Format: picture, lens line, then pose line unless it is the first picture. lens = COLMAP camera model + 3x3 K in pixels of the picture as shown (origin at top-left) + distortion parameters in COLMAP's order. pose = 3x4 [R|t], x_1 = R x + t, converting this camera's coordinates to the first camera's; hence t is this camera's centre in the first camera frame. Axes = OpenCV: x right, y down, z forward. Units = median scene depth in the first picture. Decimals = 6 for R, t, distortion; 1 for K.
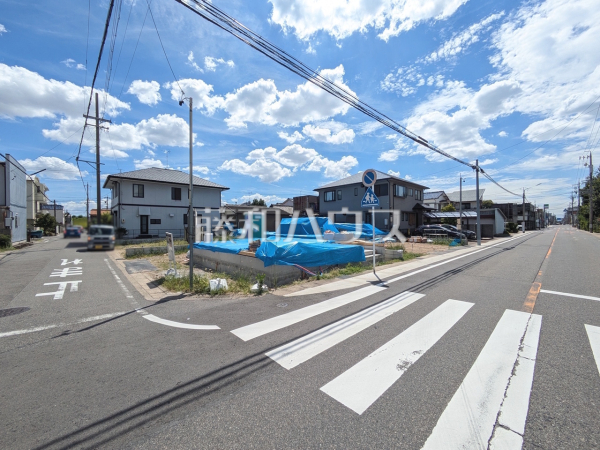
lens RADIAL K [[238.1, 0, 298.3], [0, 238.1, 224.6], [0, 0, 1]] dist [0.002675, 0.001118]
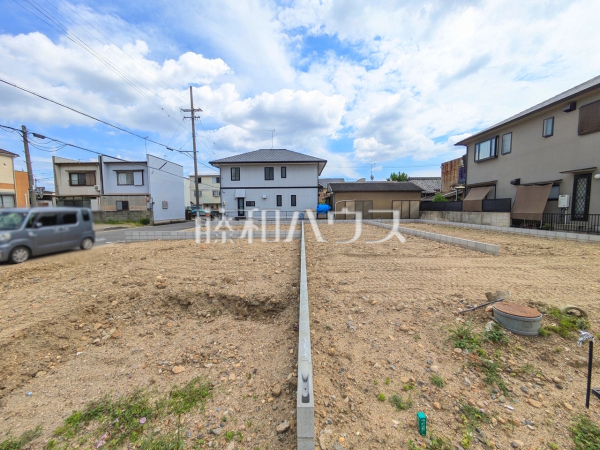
lens RADIAL K [[238.1, 0, 298.9], [0, 238.1, 224.0], [0, 0, 1]] dist [0.002675, 0.001118]
pose [[0.740970, 0.042767, -0.670174, 0.228705], [0.005144, 0.997579, 0.069348, 0.004139], [0.671518, -0.054832, 0.738957, 0.406495]]
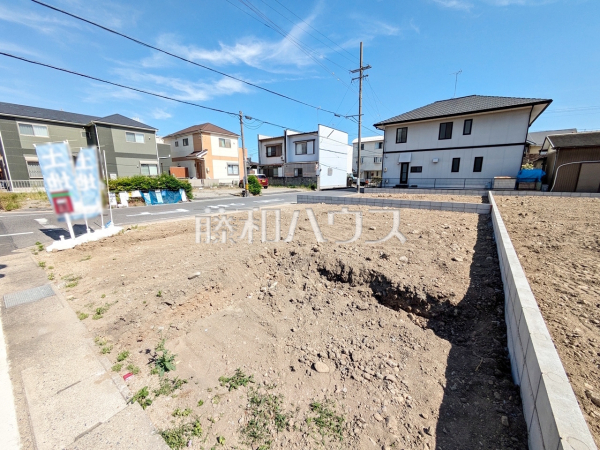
lens RADIAL K [[238.1, 0, 300.7], [0, 238.1, 224.9], [0, 0, 1]] dist [0.002675, 0.001118]
pose [[0.200834, 0.197019, -0.959609, 0.193272], [0.002108, 0.979478, 0.201540, 0.009787], [0.979623, -0.042499, 0.196297, 0.422458]]
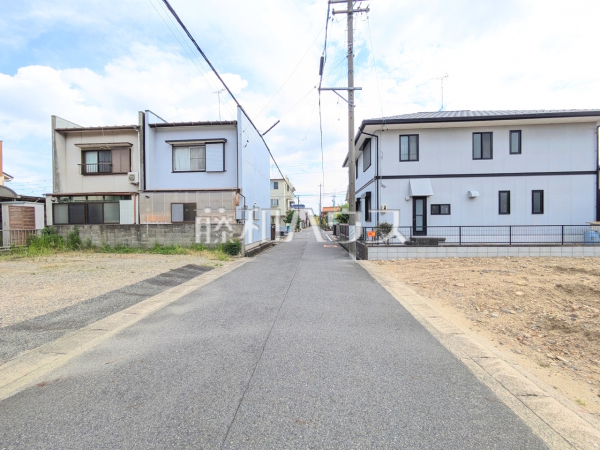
lens RADIAL K [[238.1, 0, 303.0], [0, 238.1, 224.9], [0, 0, 1]] dist [0.002675, 0.001118]
pose [[0.701062, -0.000146, -0.713100, -0.465523], [0.005376, 0.999973, 0.005080, 0.014930], [0.713080, -0.007395, 0.701044, 0.488308]]
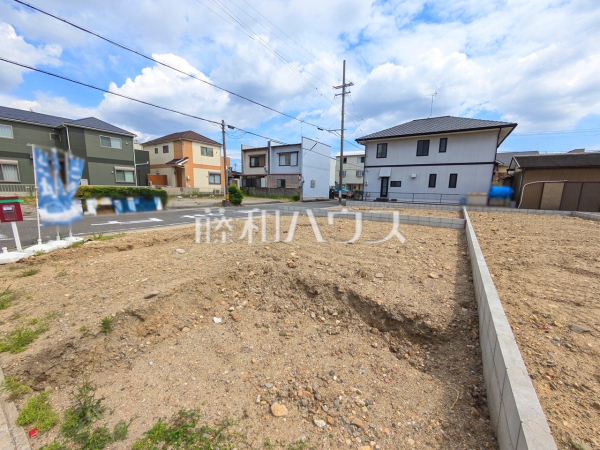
lens RADIAL K [[238.1, 0, 301.1], [0, 238.1, 225.3], [0, 0, 1]] dist [0.002675, 0.001118]
pose [[0.264039, 0.158651, -0.951374, 0.186352], [-0.024576, 0.987165, 0.157799, 0.009002], [0.964199, -0.018284, 0.264550, 0.431235]]
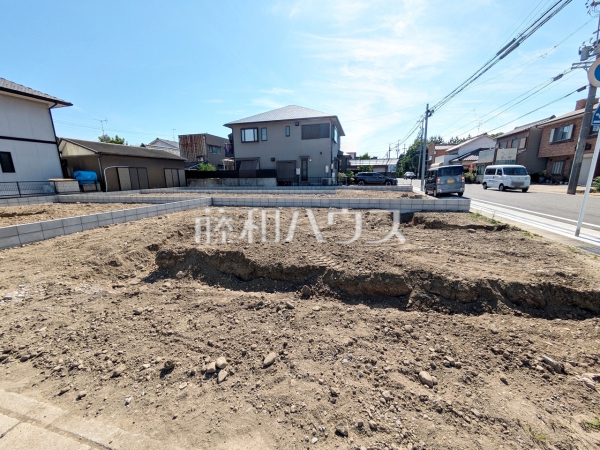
lens RADIAL K [[238.1, 0, 299.1], [0, 238.1, 224.6], [0, 0, 1]] dist [0.002675, 0.001118]
pose [[0.842121, -0.116726, 0.526504, -0.209885], [0.010473, 0.979650, 0.200439, 0.012573], [-0.539186, -0.163280, 0.826207, 0.286075]]
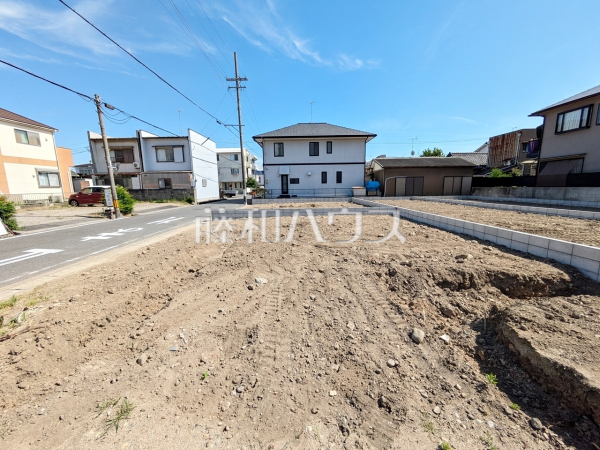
lens RADIAL K [[238.1, 0, 299.7], [0, 238.1, 225.0], [0, 0, 1]] dist [0.002675, 0.001118]
pose [[0.746416, 0.098823, -0.658101, 0.071829], [0.011386, 0.986871, 0.161106, 0.008823], [0.665382, -0.127745, 0.735492, 0.289868]]
